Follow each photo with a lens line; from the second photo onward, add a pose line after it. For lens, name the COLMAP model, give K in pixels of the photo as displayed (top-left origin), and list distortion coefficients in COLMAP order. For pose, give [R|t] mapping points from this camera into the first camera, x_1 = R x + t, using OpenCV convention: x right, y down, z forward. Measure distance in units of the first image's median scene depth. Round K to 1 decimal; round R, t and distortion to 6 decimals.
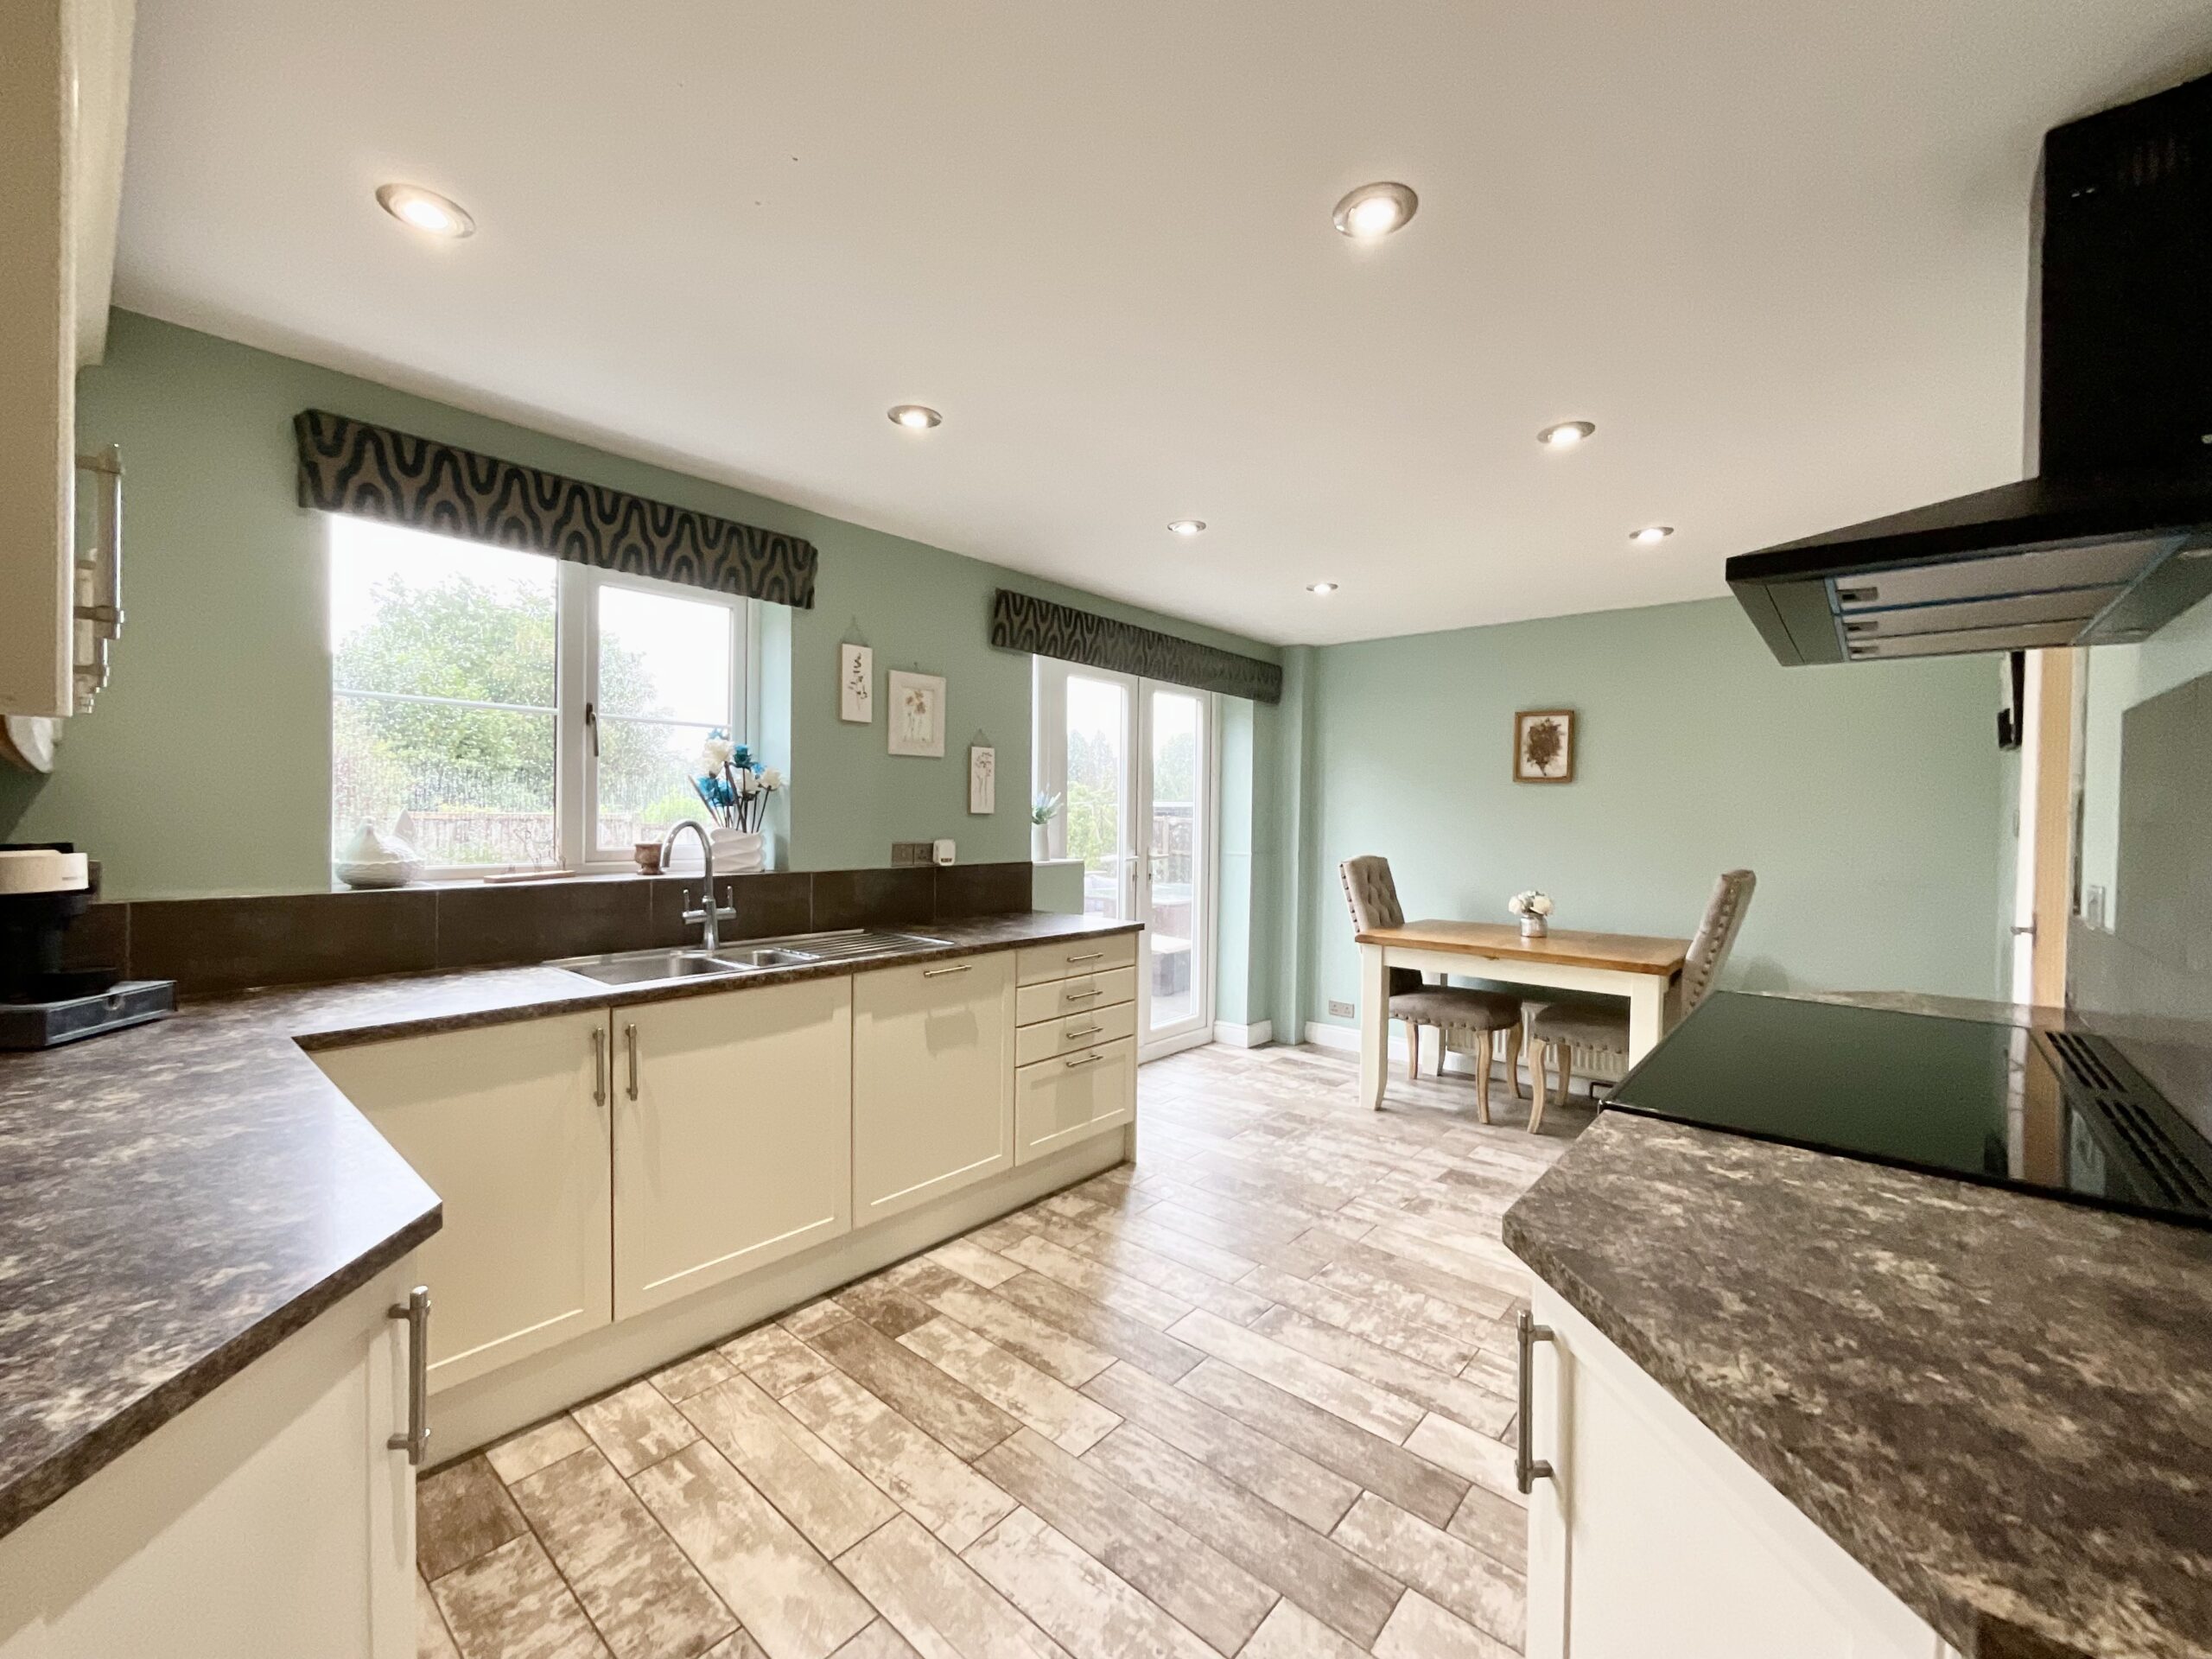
lens RADIAL K [[899.5, 0, 1095.6], [0, 899.5, 825.4], [0, 0, 1]] dist [-0.008189, 0.002769]
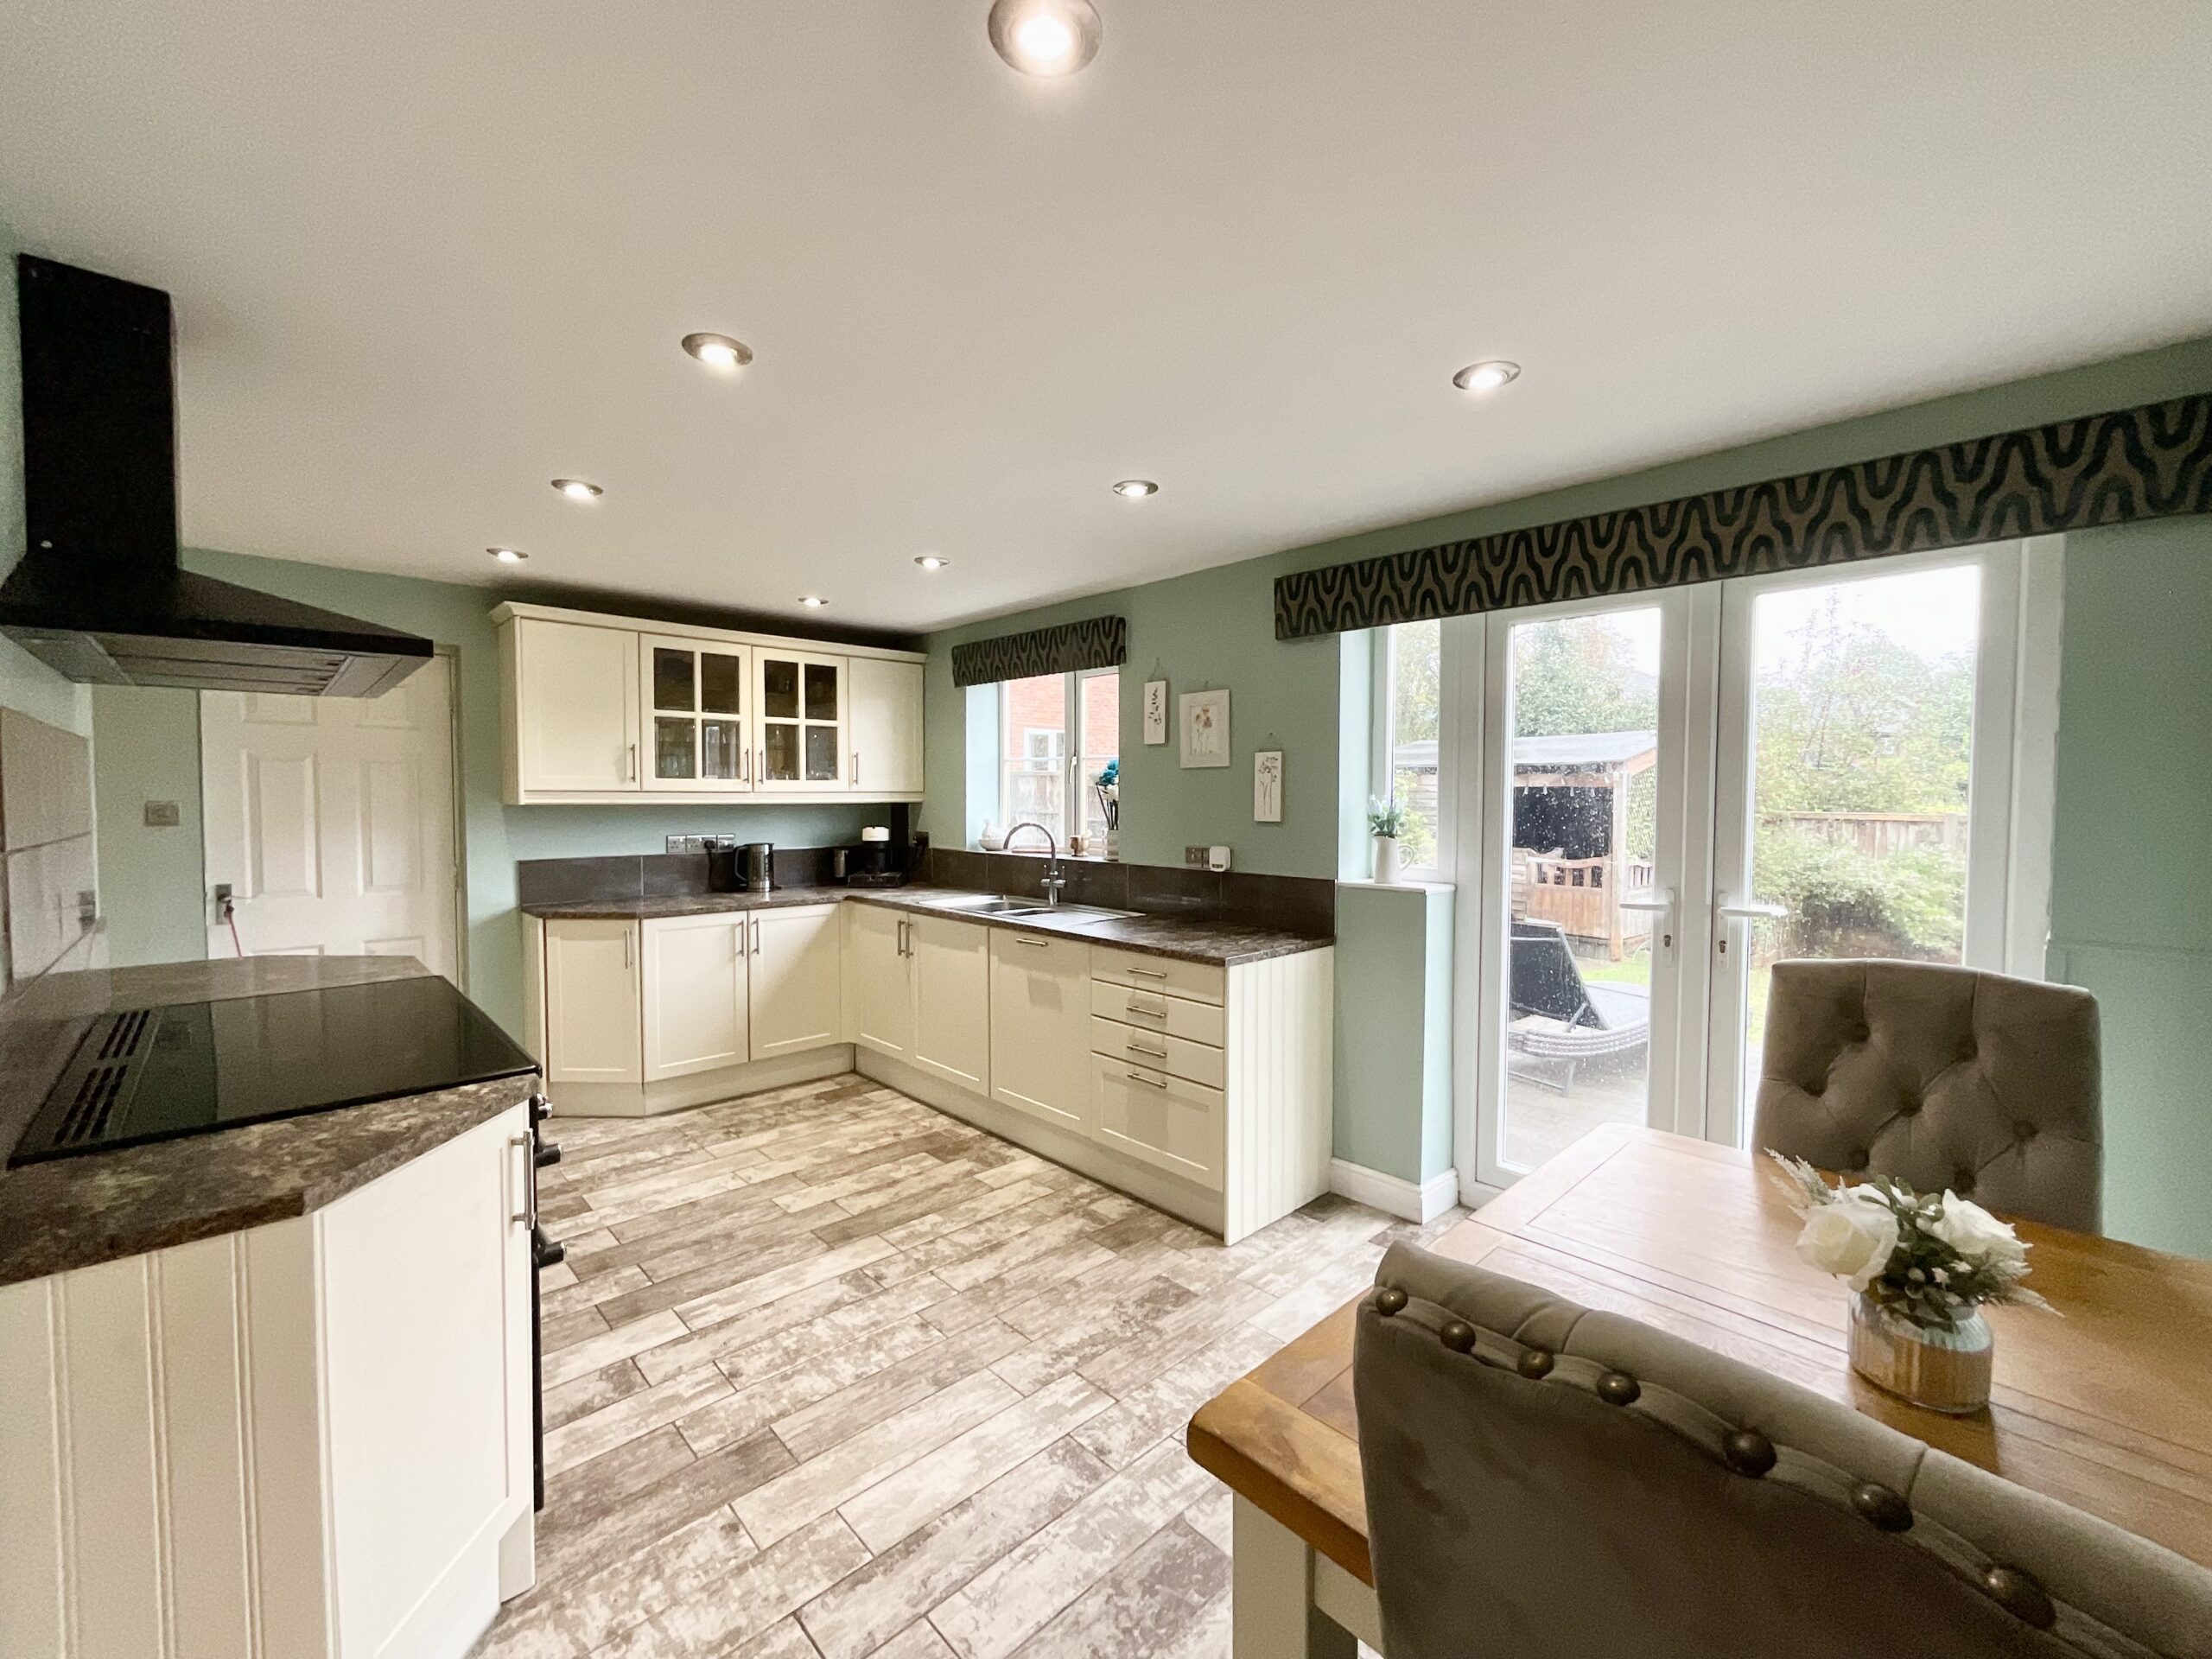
lens RADIAL K [[899.5, 0, 1108.4], [0, 899.5, 822.7], [0, 0, 1]] dist [-0.008189, 0.002769]
pose [[-0.081456, 0.017297, -0.996527, 1.105739], [-0.018090, 0.999659, 0.018830, -0.036072], [0.996513, 0.019561, -0.081116, 1.208597]]
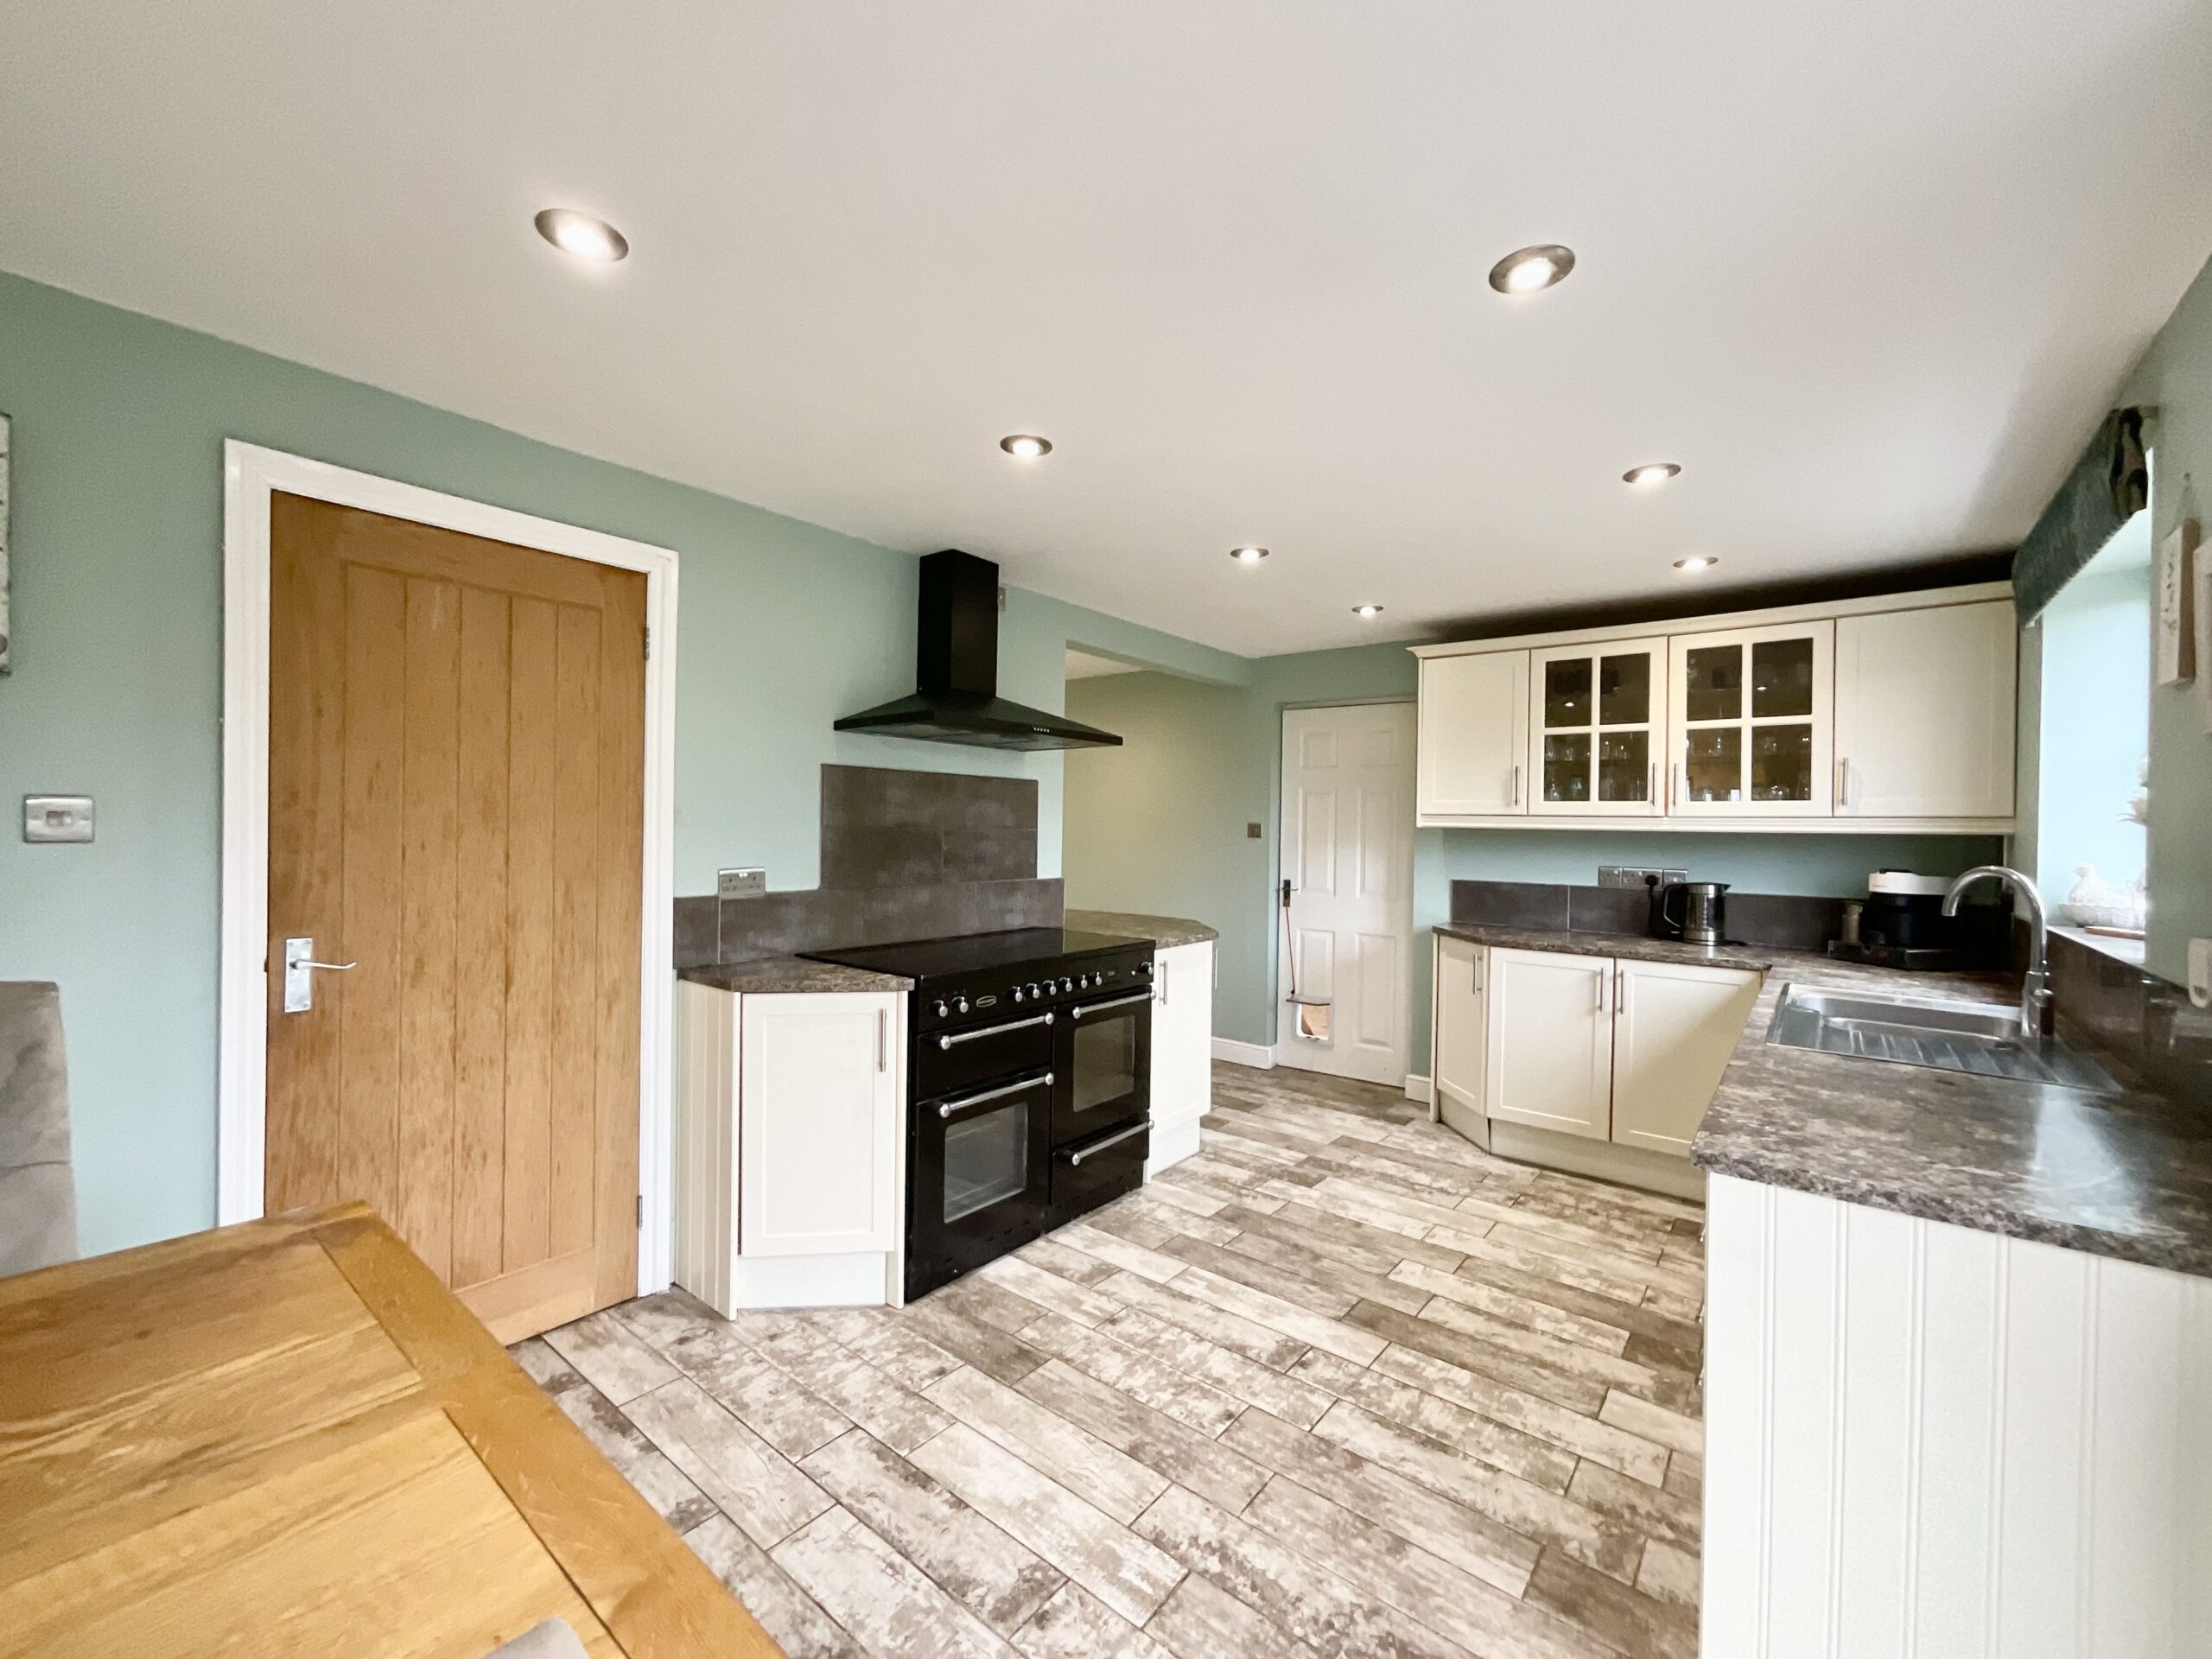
lens RADIAL K [[899.5, 0, 1101.9], [0, 899.5, 821.6], [0, 0, 1]] dist [-0.008189, 0.002769]
pose [[-0.998516, -0.030289, -0.045263, 0.402745], [-0.030687, 0.999496, 0.008131, -0.027105], [0.044994, 0.009508, -0.998942, 1.715925]]
